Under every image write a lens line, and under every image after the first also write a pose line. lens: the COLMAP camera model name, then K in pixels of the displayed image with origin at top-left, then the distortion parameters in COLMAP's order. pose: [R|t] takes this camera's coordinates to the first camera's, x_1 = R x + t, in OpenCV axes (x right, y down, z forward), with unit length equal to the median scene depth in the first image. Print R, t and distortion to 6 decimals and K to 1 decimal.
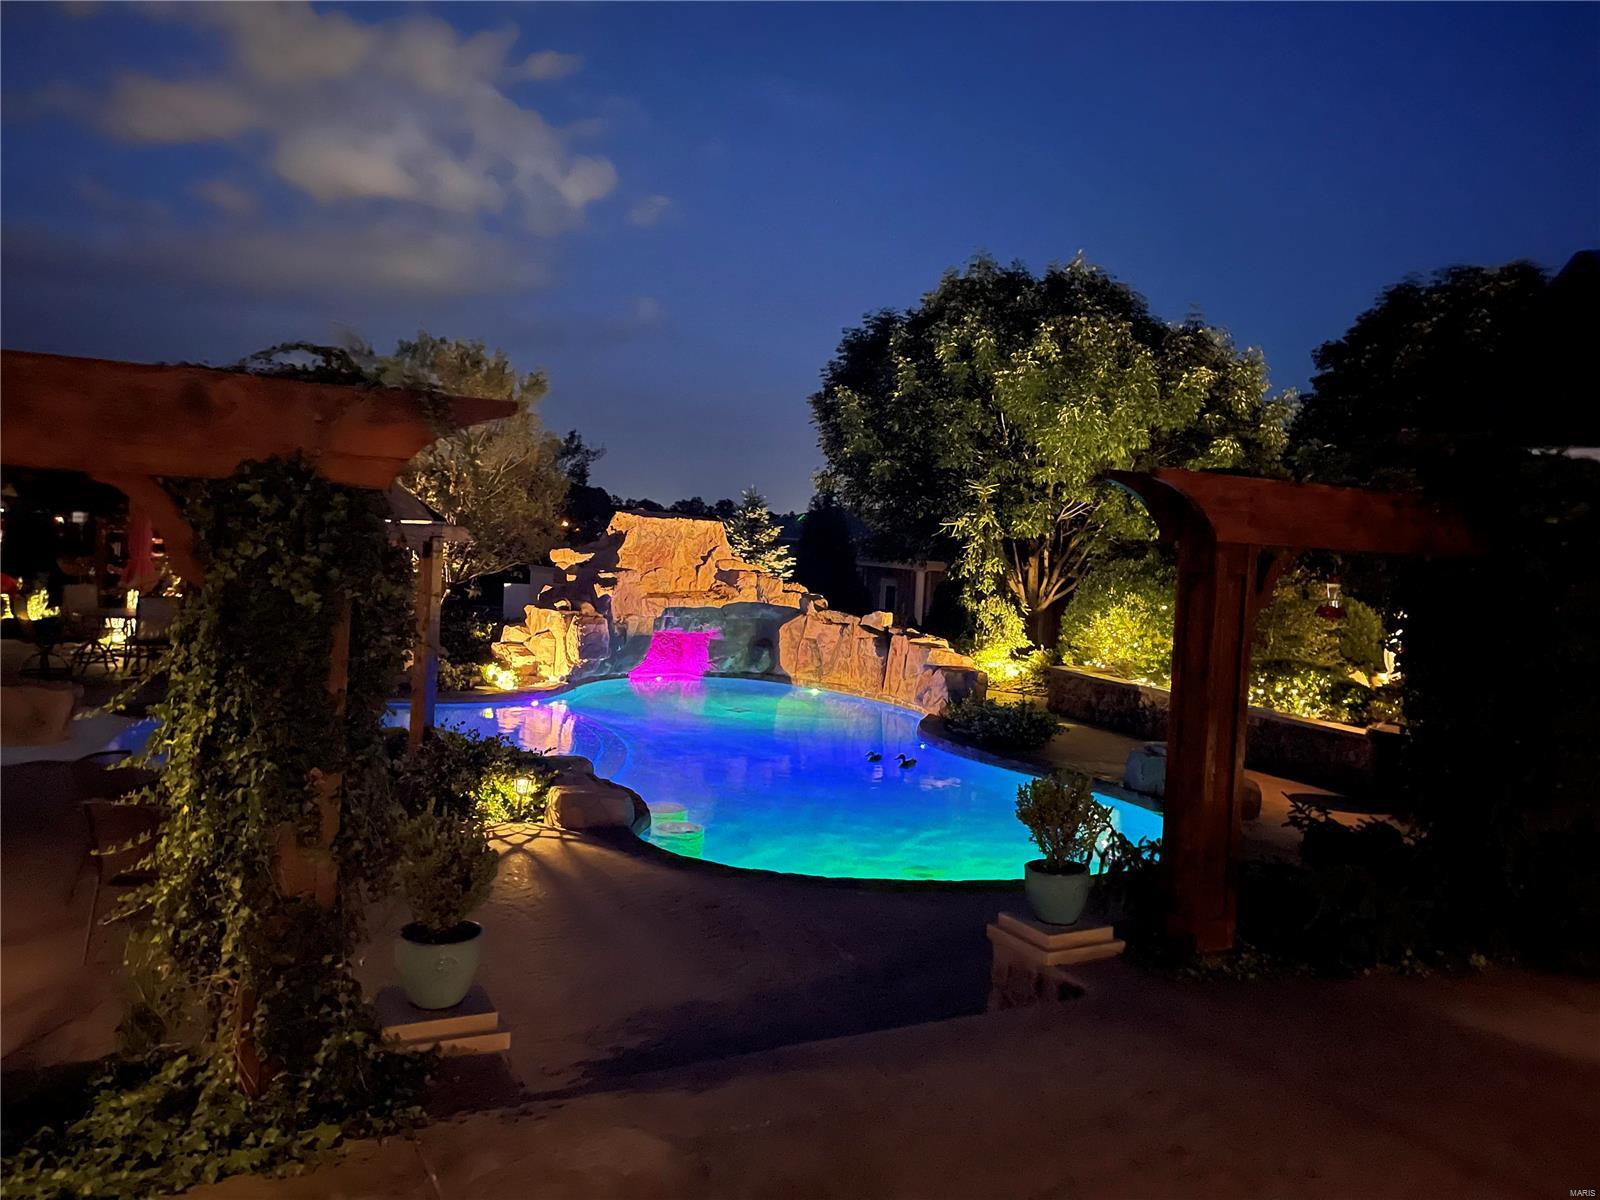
lens RADIAL K [[1213.4, 0, 799.0], [0, 1213.4, 595.1], [0, 0, 1]] dist [0.023327, -0.004543]
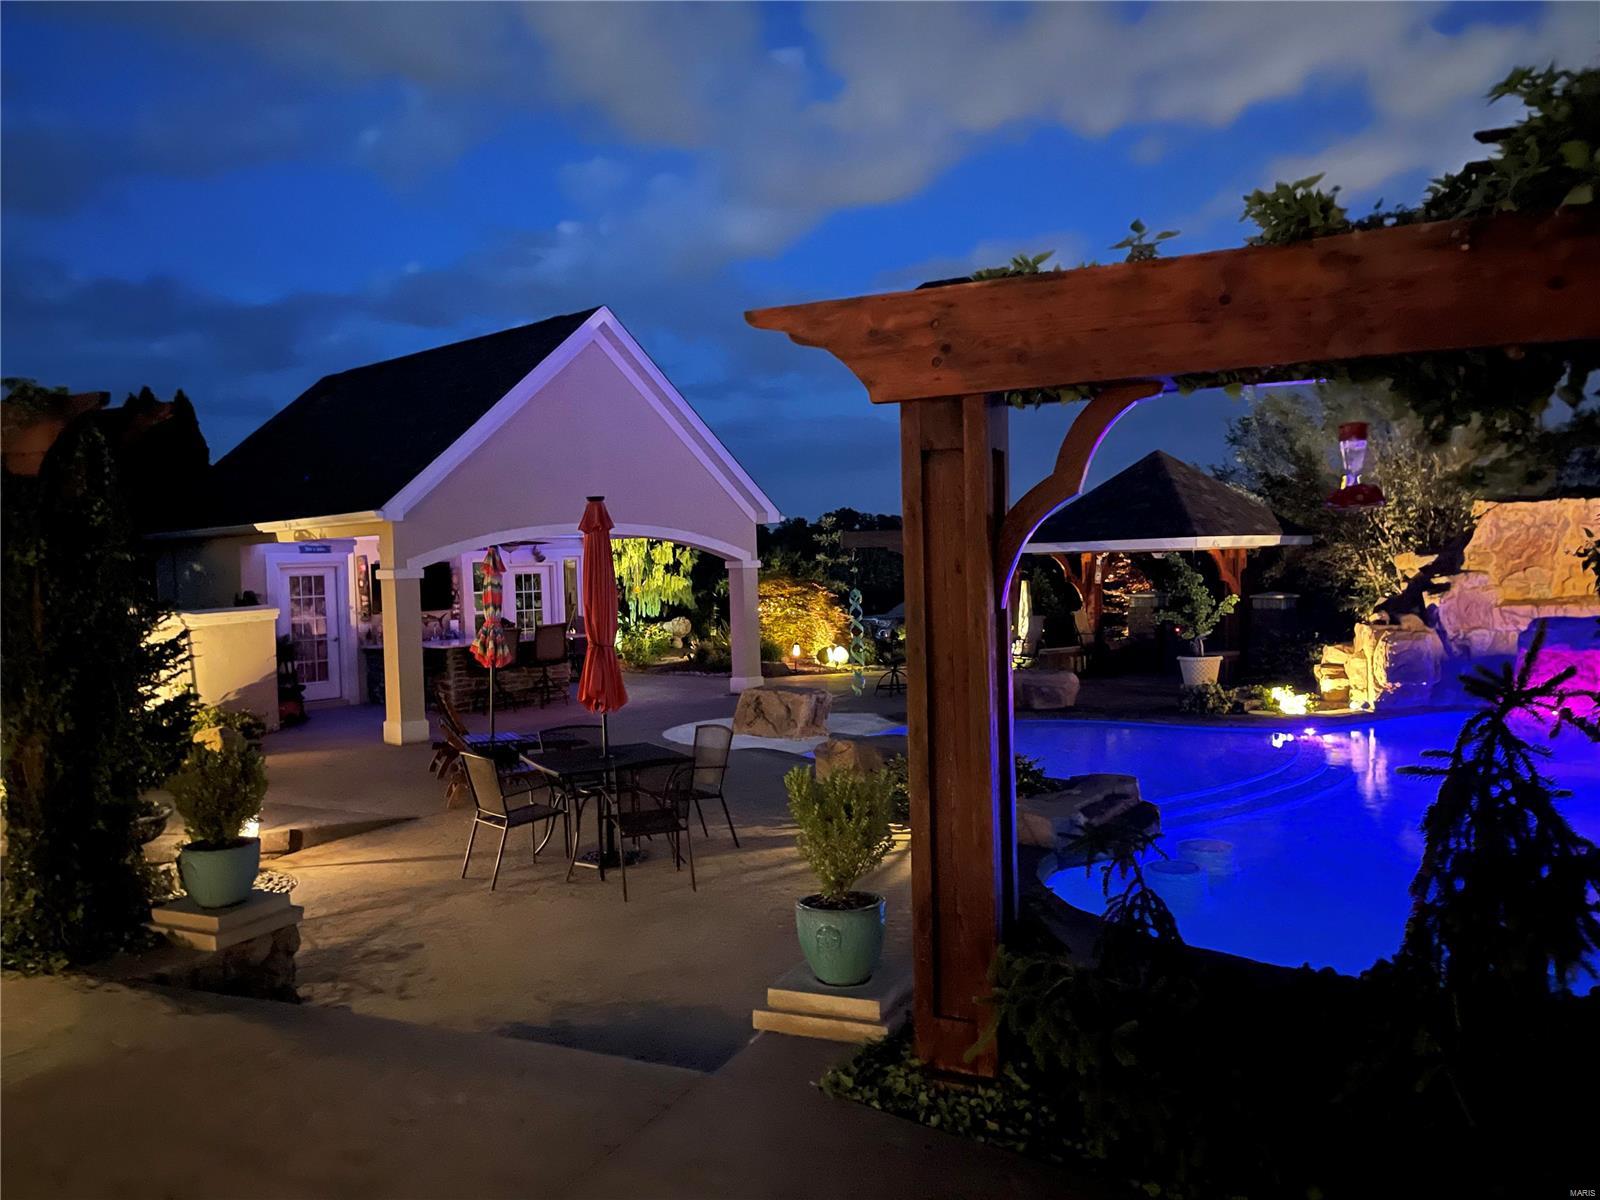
lens RADIAL K [[1213.4, 0, 798.7], [0, 1213.4, 608.9], [0, 0, 1]] dist [0.023327, -0.004543]
pose [[0.600777, -0.046093, -0.798086, 0.239451], [0.023899, 0.998926, -0.039701, 0.025619], [0.799059, 0.004778, 0.601234, 0.174321]]
